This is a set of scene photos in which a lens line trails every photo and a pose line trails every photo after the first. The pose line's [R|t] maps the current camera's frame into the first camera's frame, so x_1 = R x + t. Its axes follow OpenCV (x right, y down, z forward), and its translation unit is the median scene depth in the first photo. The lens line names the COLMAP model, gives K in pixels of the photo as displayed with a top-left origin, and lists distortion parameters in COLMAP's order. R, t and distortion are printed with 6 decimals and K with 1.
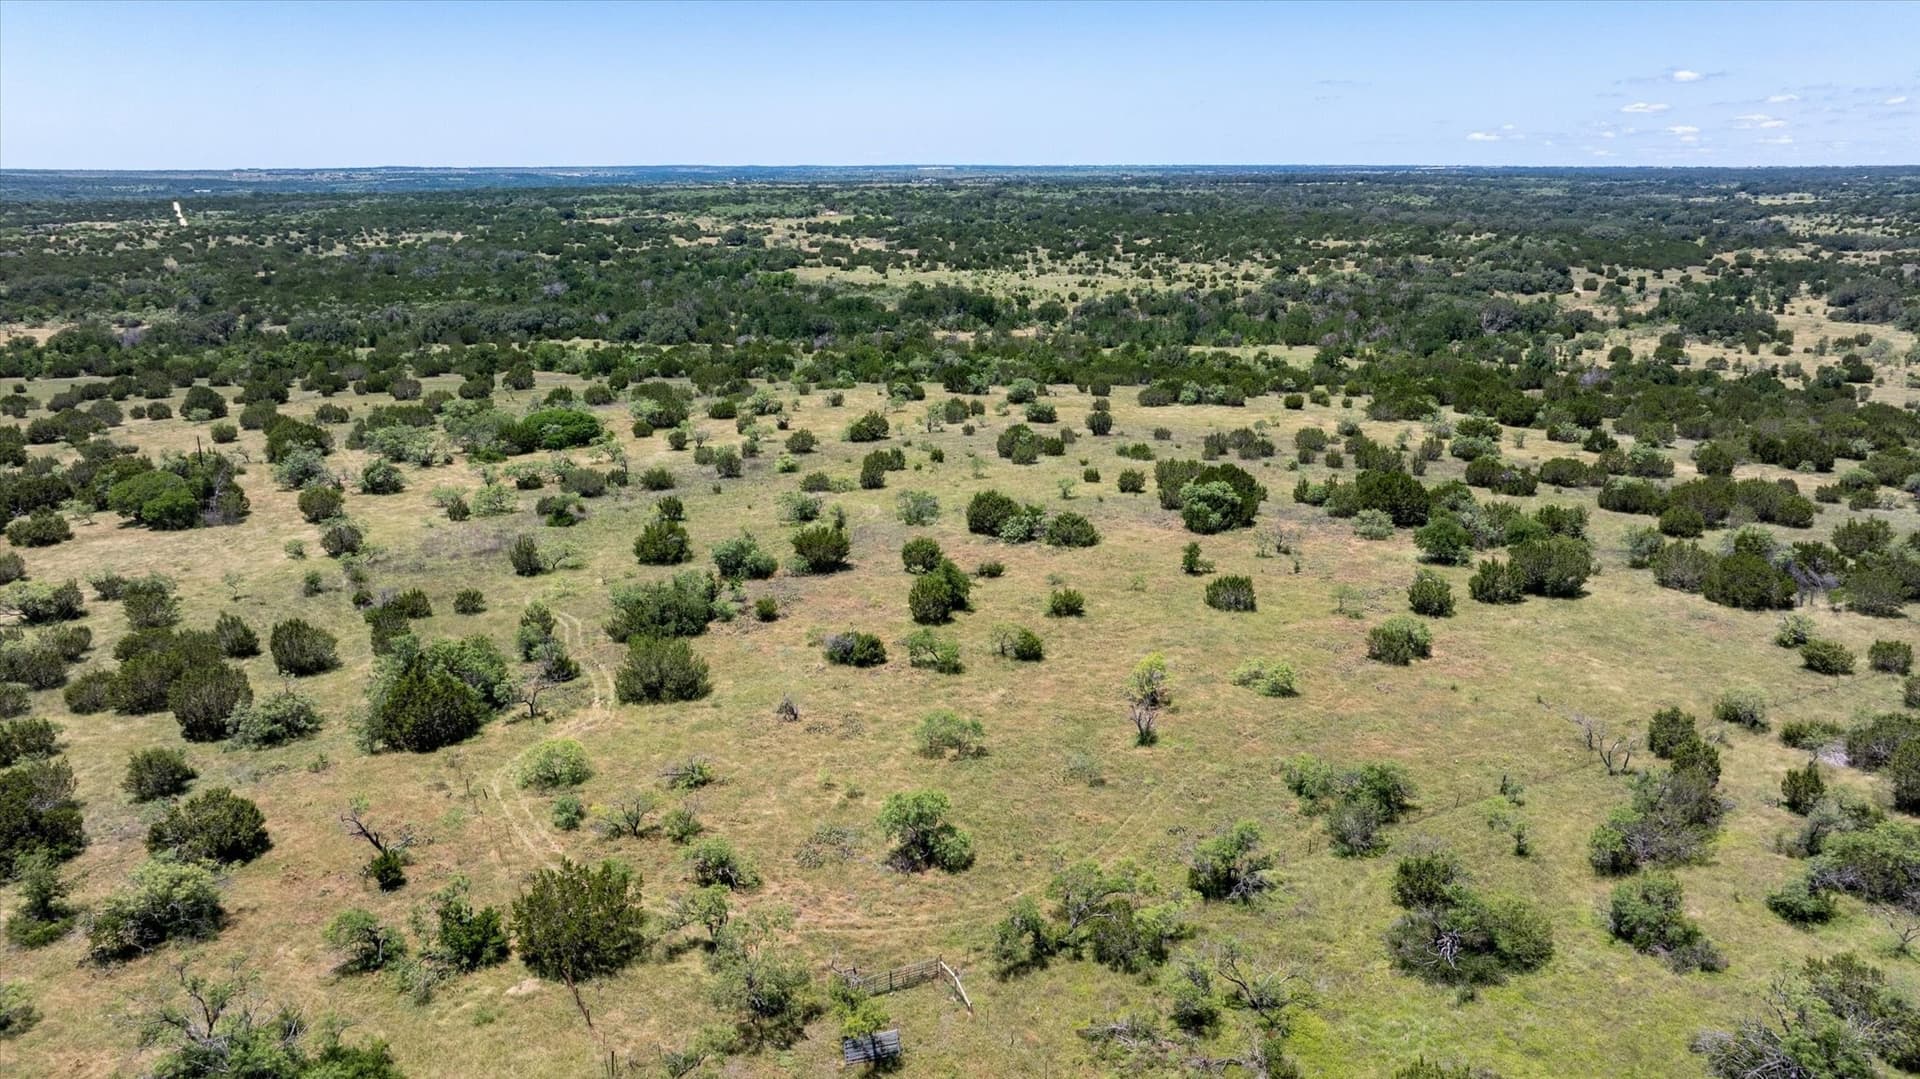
lens RADIAL K [[1365.6, 0, 972.3], [0, 1365.6, 539.9], [0, 0, 1]] dist [-0.037798, 0.024231]
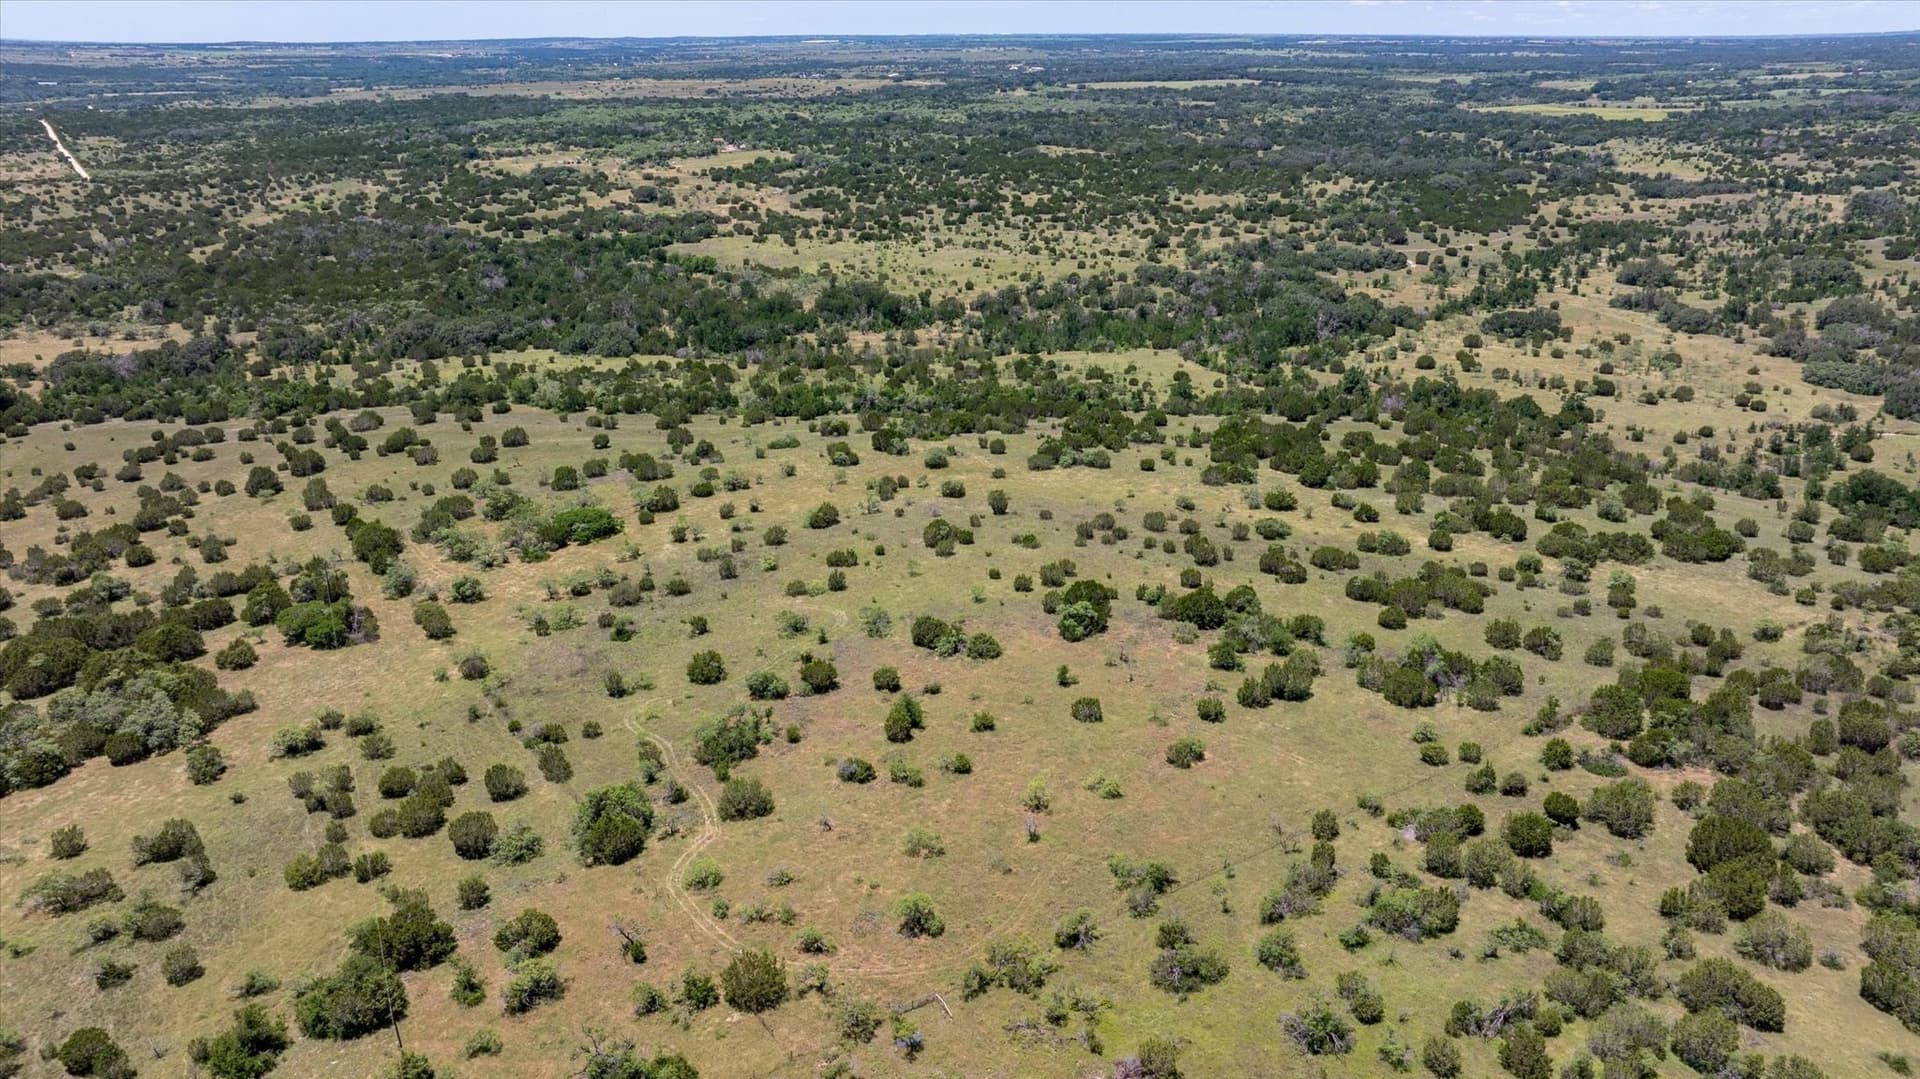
lens RADIAL K [[1361.8, 0, 967.3], [0, 1361.8, 539.3], [0, 0, 1]] dist [-0.040935, 0.038464]
pose [[0.997007, -0.032737, 0.070042, -0.037696], [0.026012, 0.995151, 0.094854, -0.223299], [-0.072807, -0.092748, 0.993024, -0.386170]]
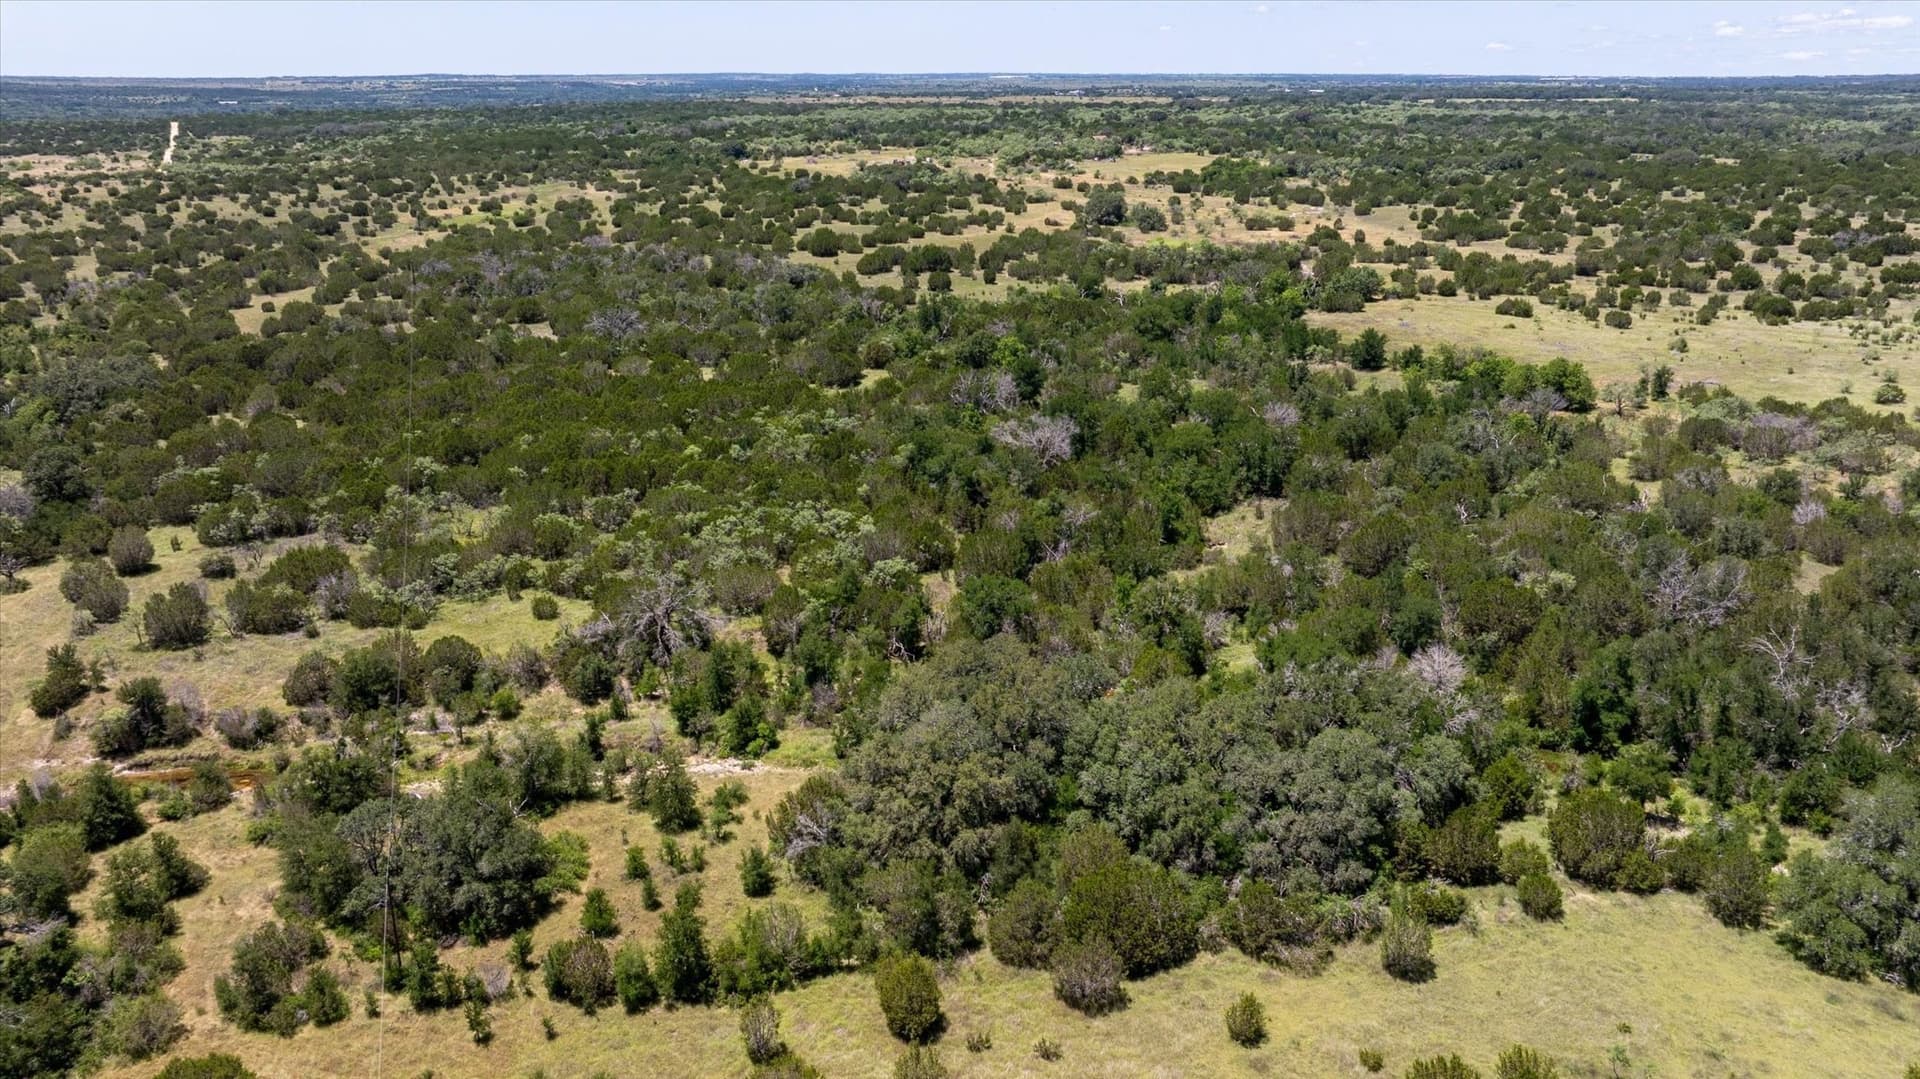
lens RADIAL K [[1361.8, 0, 967.3], [0, 1361.8, 539.3], [0, 0, 1]] dist [-0.040935, 0.038464]
pose [[0.999506, 0.009617, -0.029929, -0.974128], [-0.007709, 0.997970, 0.063210, -0.554325], [0.030476, -0.062948, 0.997551, 1.983031]]
